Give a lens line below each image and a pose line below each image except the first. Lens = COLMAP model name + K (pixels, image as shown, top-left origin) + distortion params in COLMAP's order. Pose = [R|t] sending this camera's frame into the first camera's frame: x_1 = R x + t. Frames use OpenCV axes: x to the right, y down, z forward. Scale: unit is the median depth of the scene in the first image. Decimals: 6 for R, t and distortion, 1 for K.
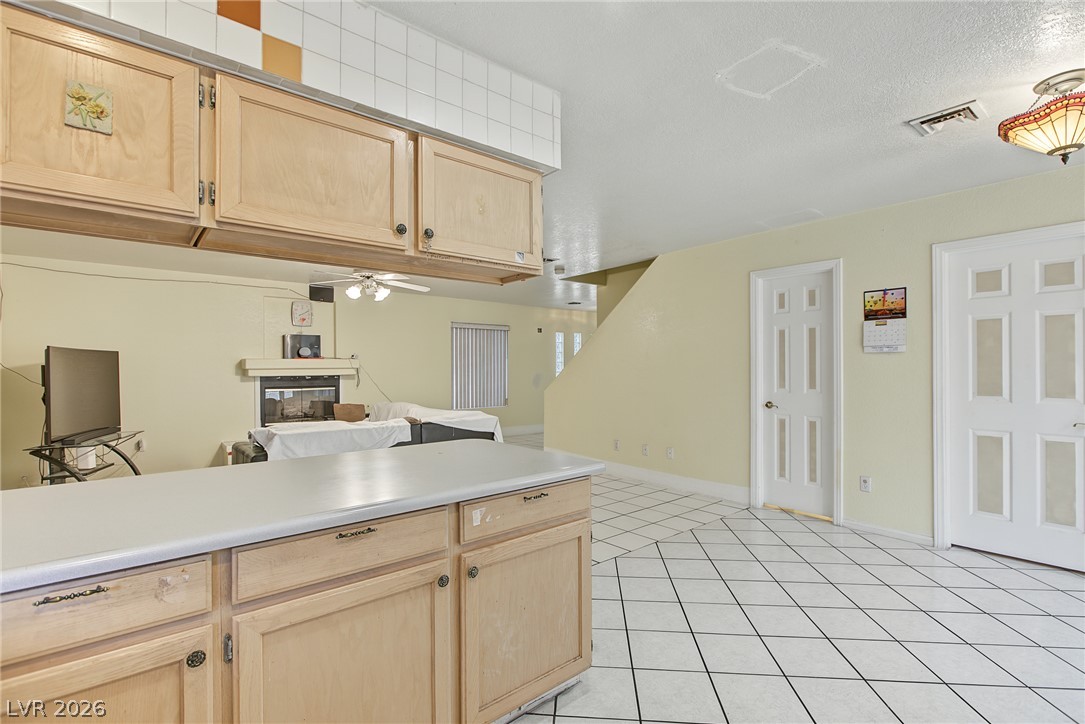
lens RADIAL K [[504.0, 0, 543.2], [0, 504.0, 367.6], [0, 0, 1]] dist [-0.016222, 0.005270]
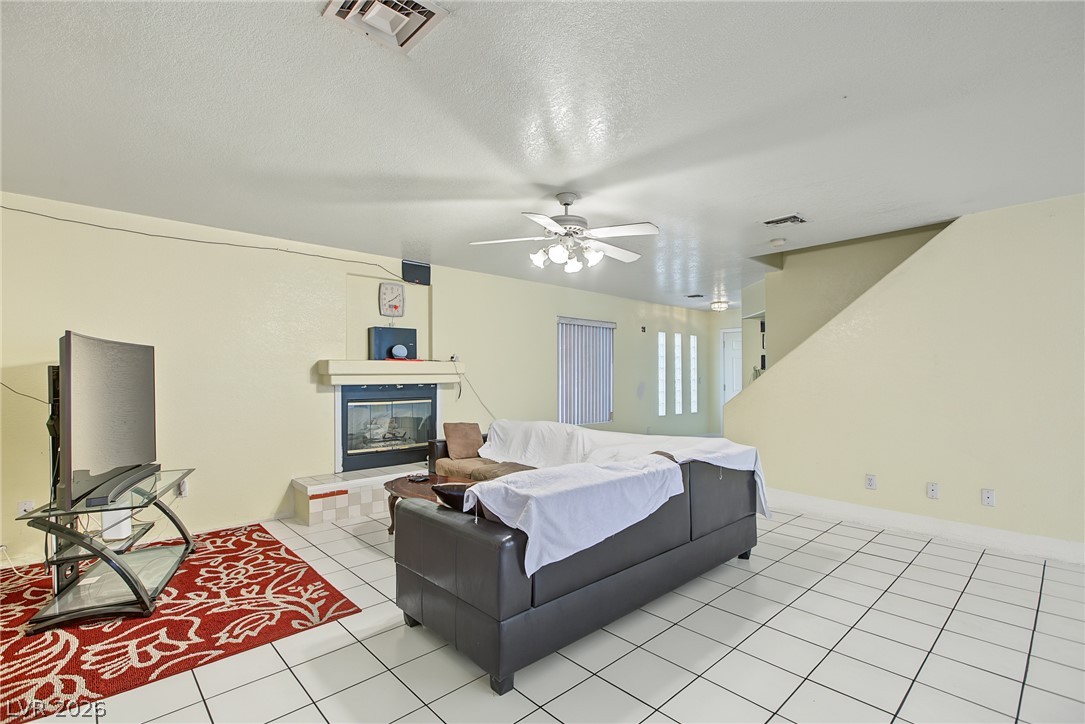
lens RADIAL K [[504.0, 0, 542.1], [0, 504.0, 369.3], [0, 0, 1]] dist [-0.016222, 0.005270]
pose [[0.998451, 0.004662, 0.055445, -0.304043], [-0.004062, 0.999932, -0.010927, 0.002033], [-0.055492, 0.010685, 0.998402, 0.257108]]
